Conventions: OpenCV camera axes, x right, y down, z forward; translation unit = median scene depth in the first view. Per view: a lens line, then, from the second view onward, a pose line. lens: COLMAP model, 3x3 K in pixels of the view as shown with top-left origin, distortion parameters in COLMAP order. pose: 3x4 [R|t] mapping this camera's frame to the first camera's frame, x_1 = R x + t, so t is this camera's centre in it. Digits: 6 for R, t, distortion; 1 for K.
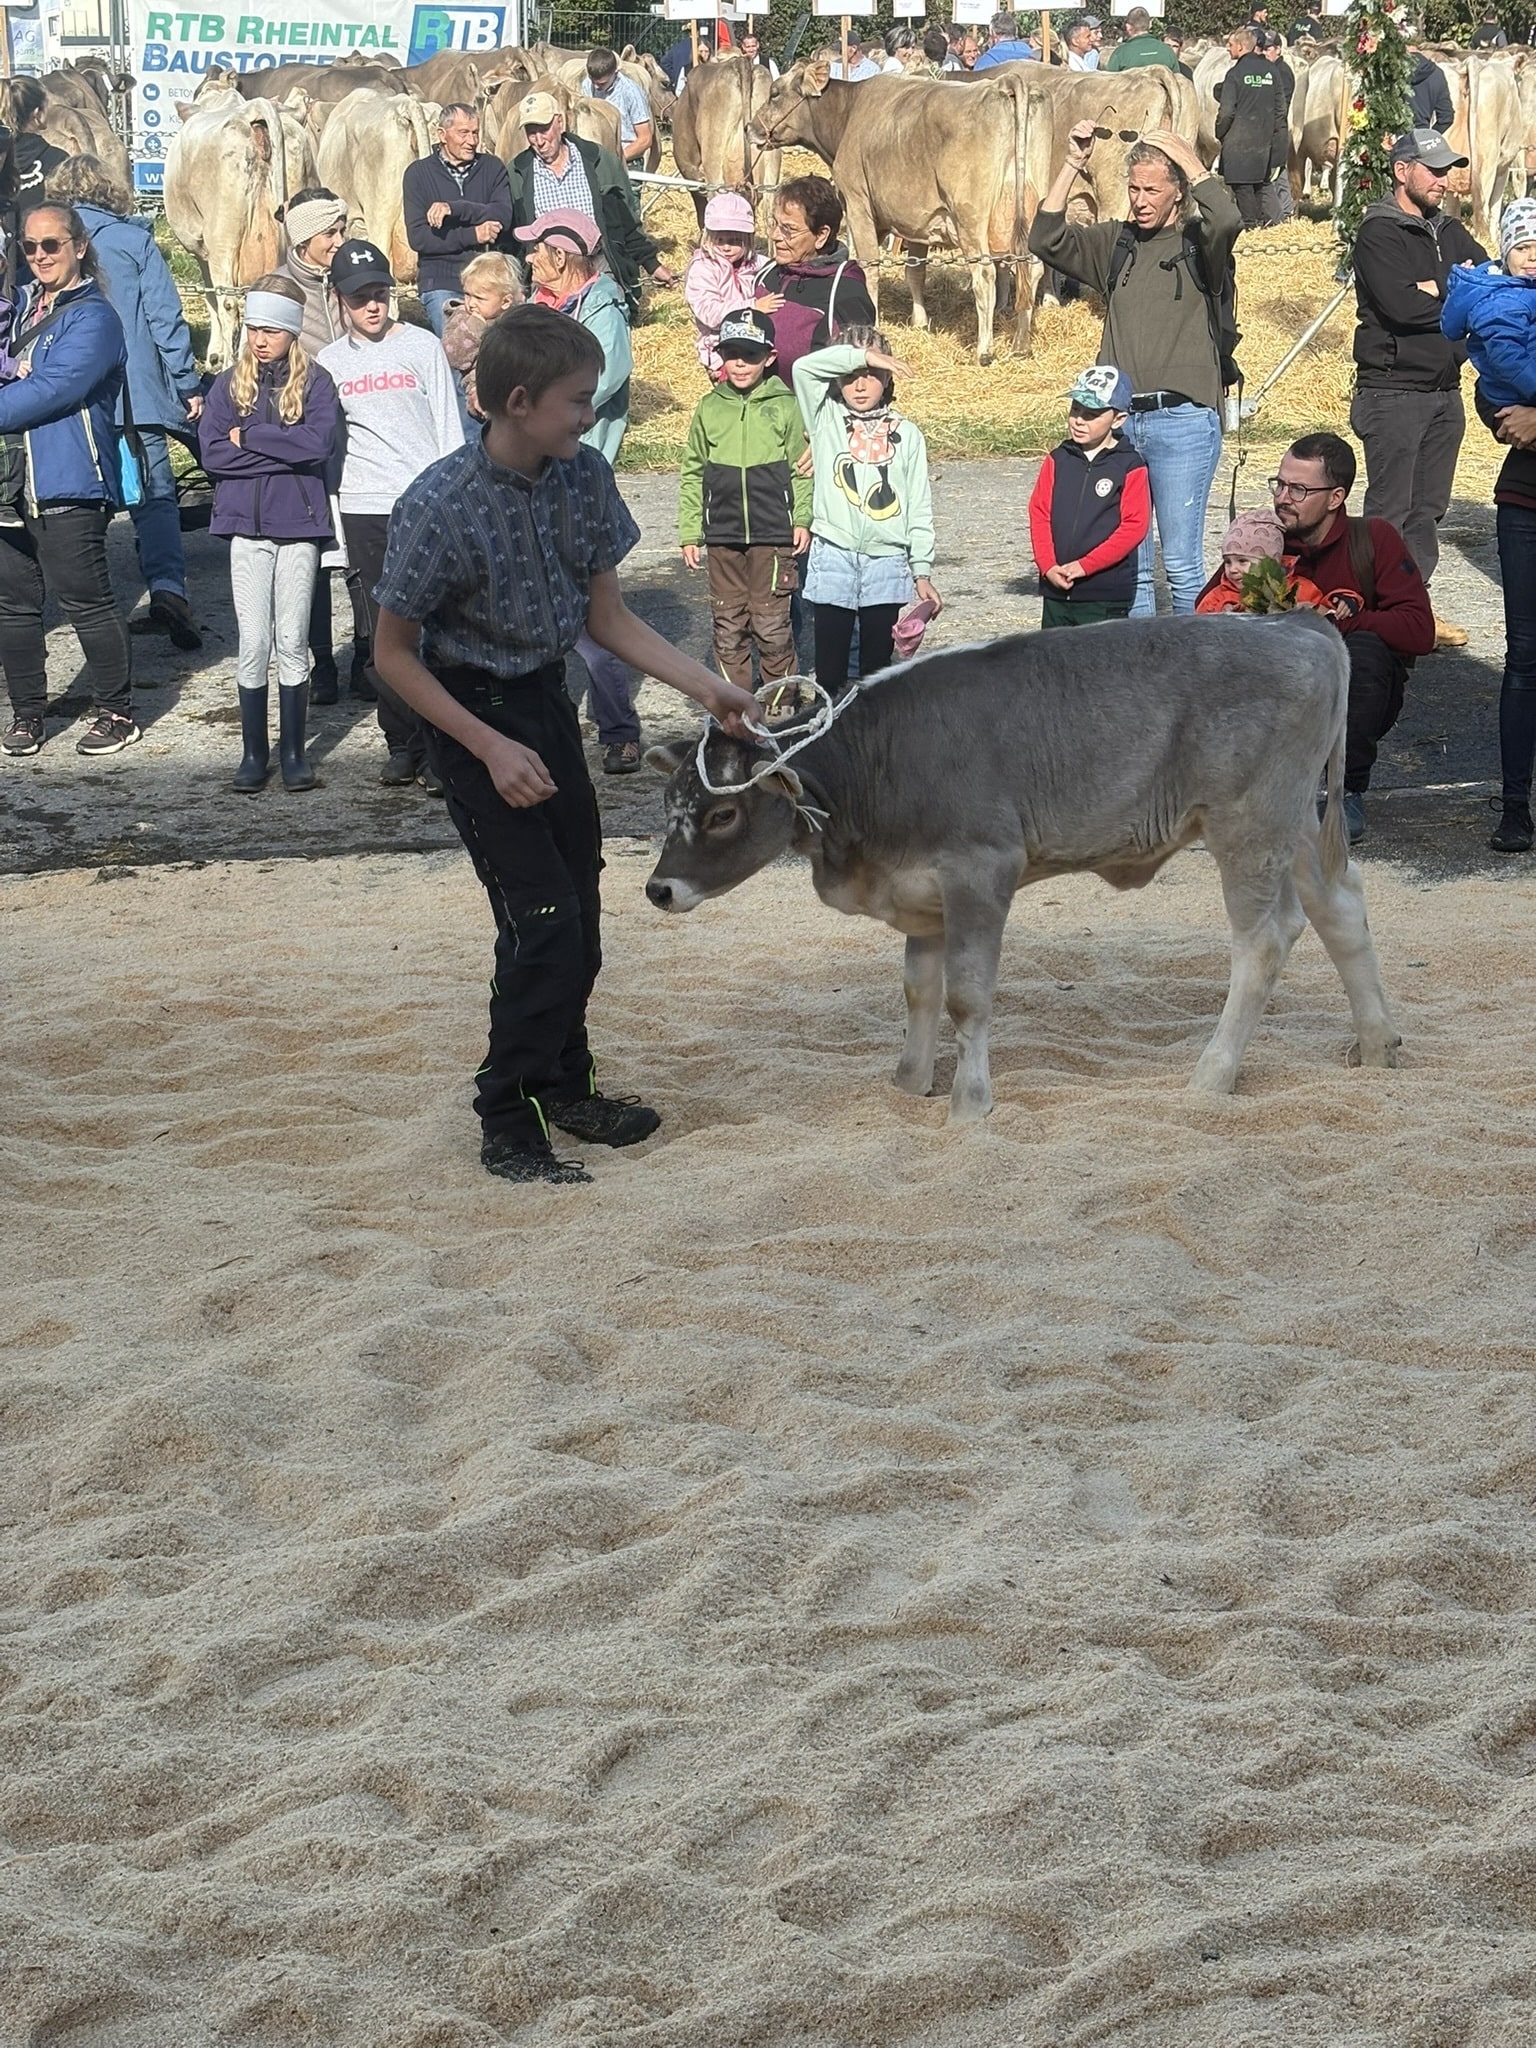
lens RADIAL K [[3098.5, 0, 785.6], [0, 3098.5, 992.7], [0, 0, 1]] dist [0.238935, -0.924032]
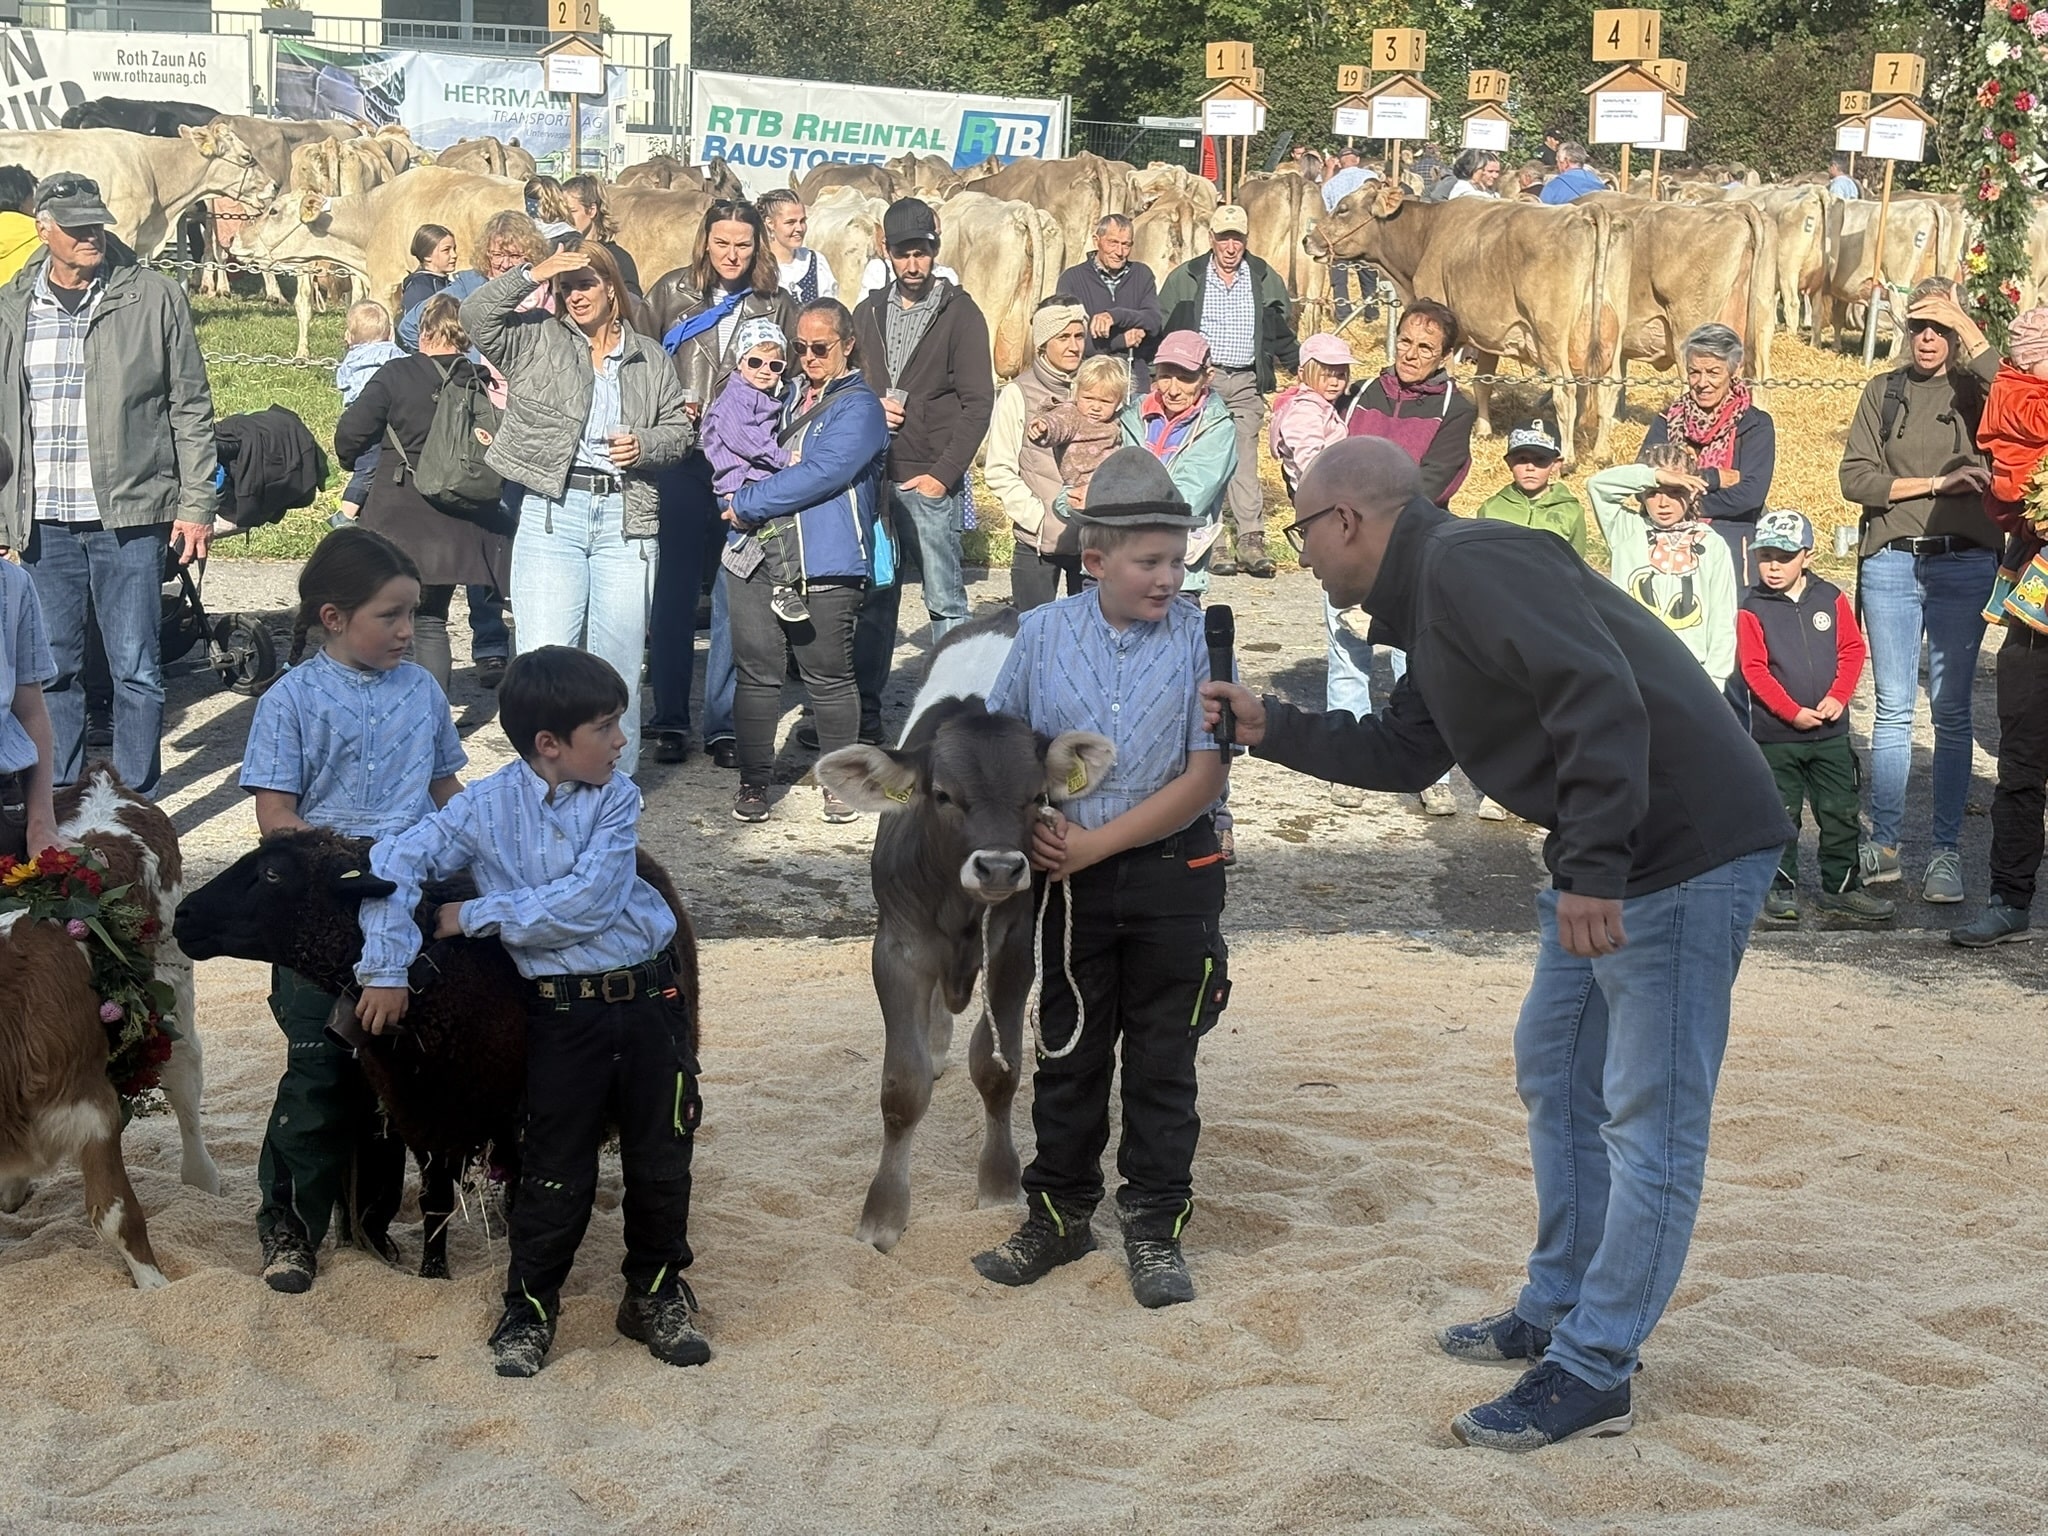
lens RADIAL K [[3094.9, 0, 1041.7], [0, 3094.9, 774.6], [0, 0, 1]] dist [0.249566, -0.969916]
pose [[0.997886, 0.051958, -0.039044, -0.133635], [-0.055454, 0.993975, -0.094549, 0.000789], [0.033896, 0.096514, 0.994754, -0.016012]]
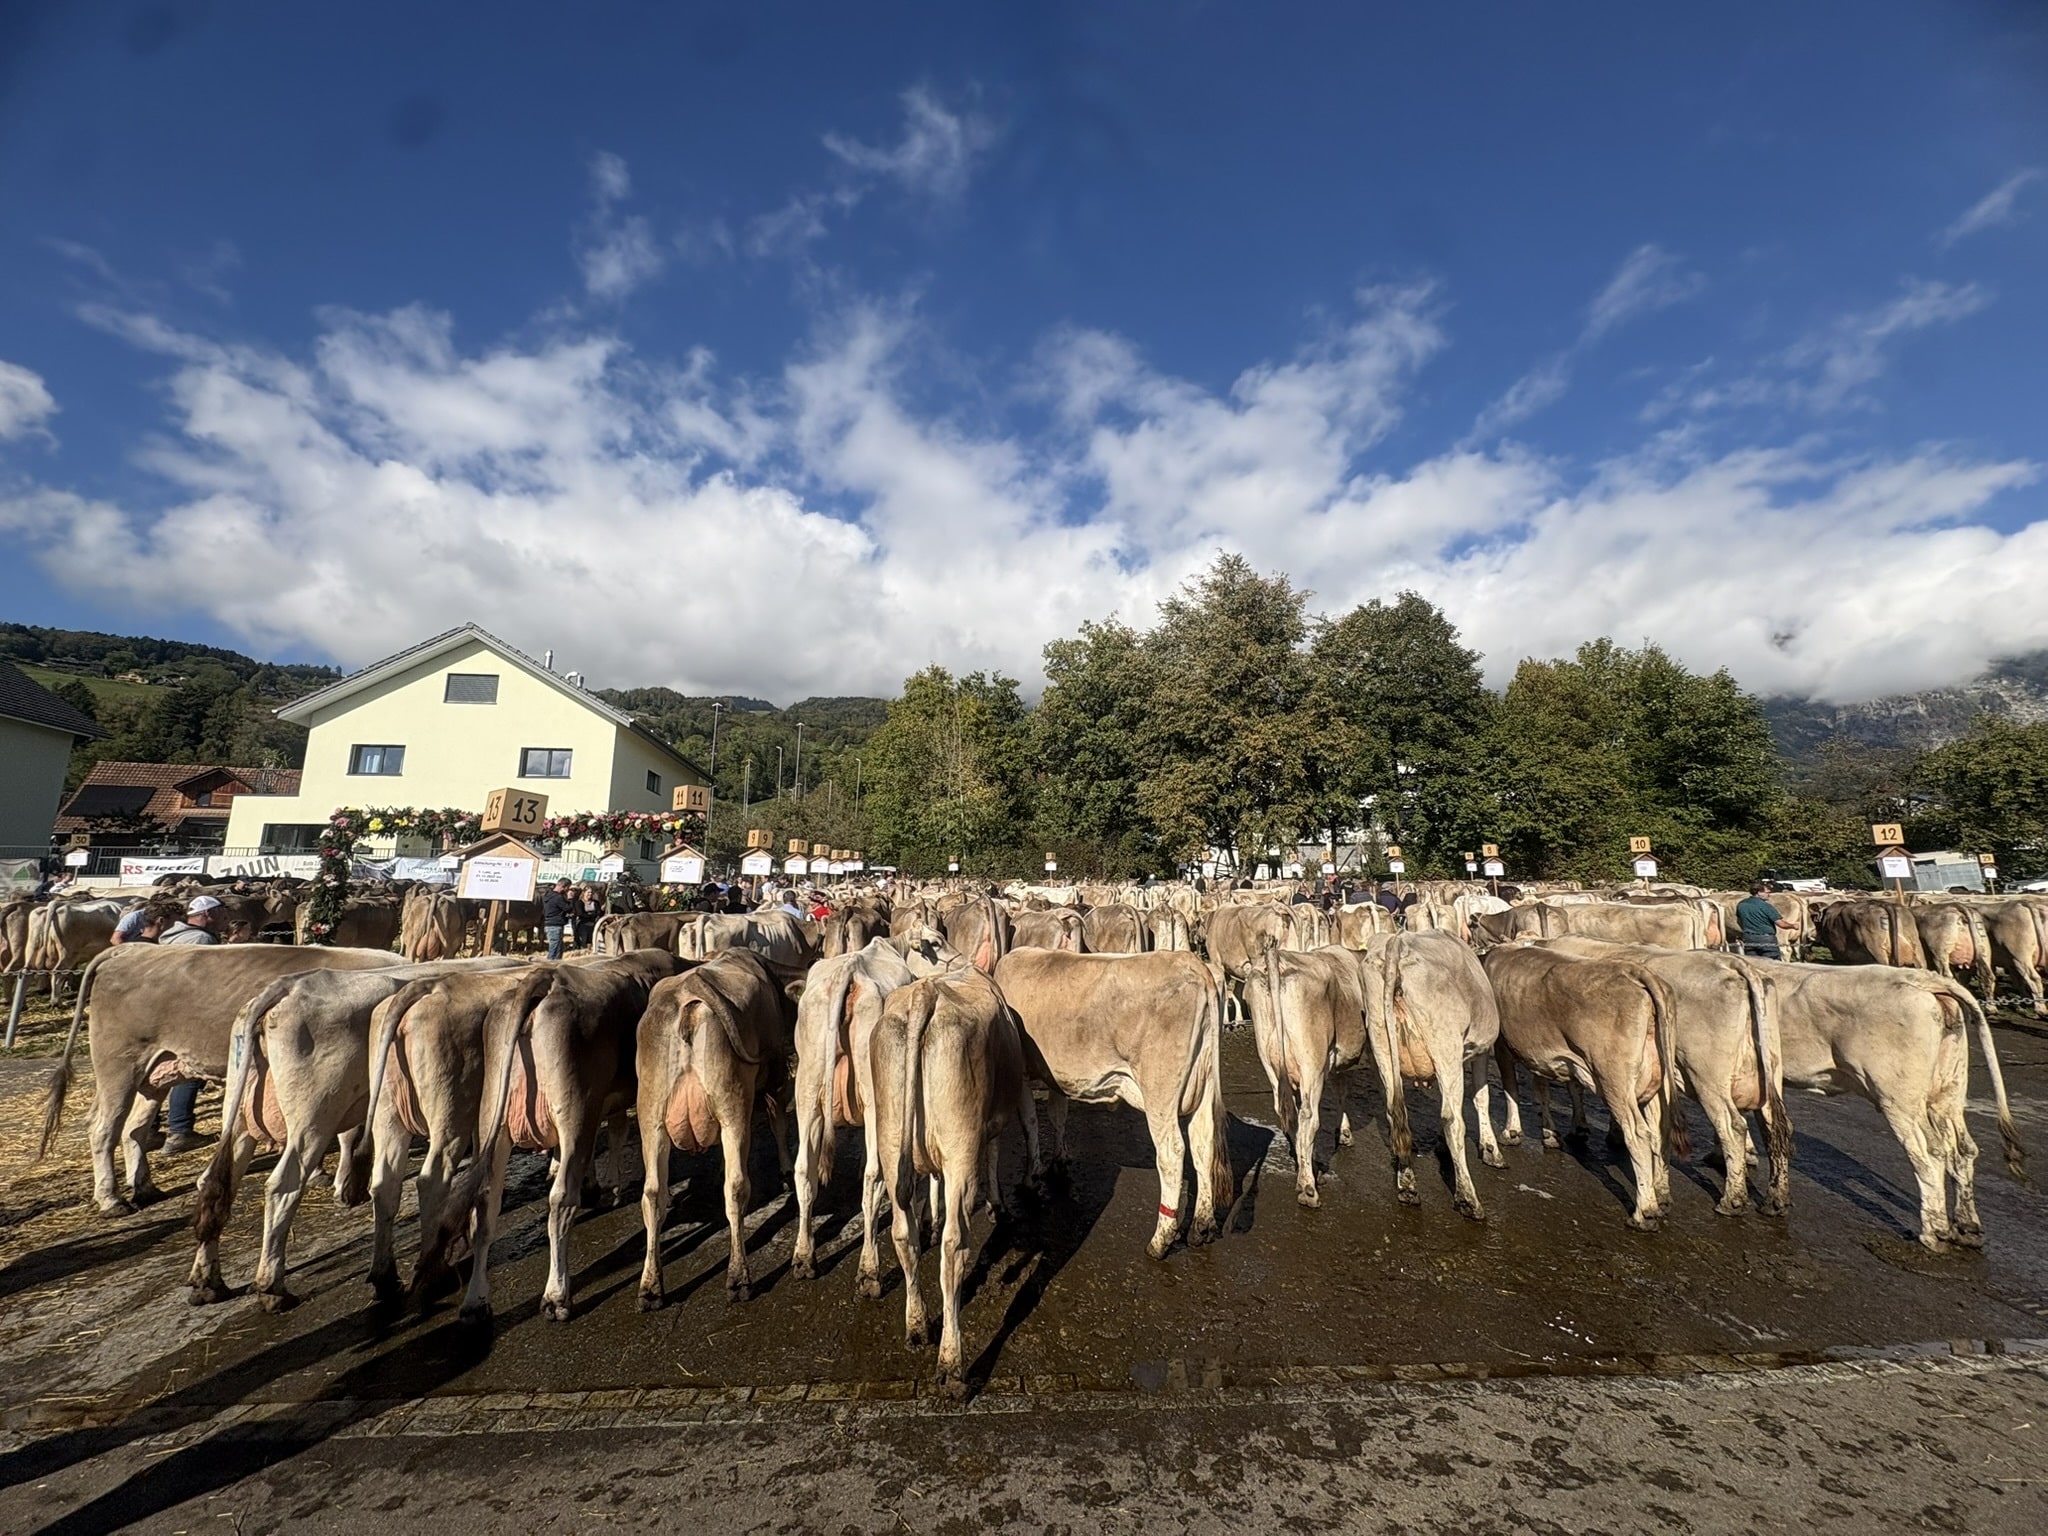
lens RADIAL K [[822.6, 0, 1019.2], [0, 822.6, 766.1], [0, 0, 1]] dist [0.000071, -0.000015]
pose [[0.988221, -0.014429, -0.152354, 1.546953], [-0.049570, 0.911693, -0.407872, -0.273599], [0.144786, 0.410619, 0.900238, 0.813163]]
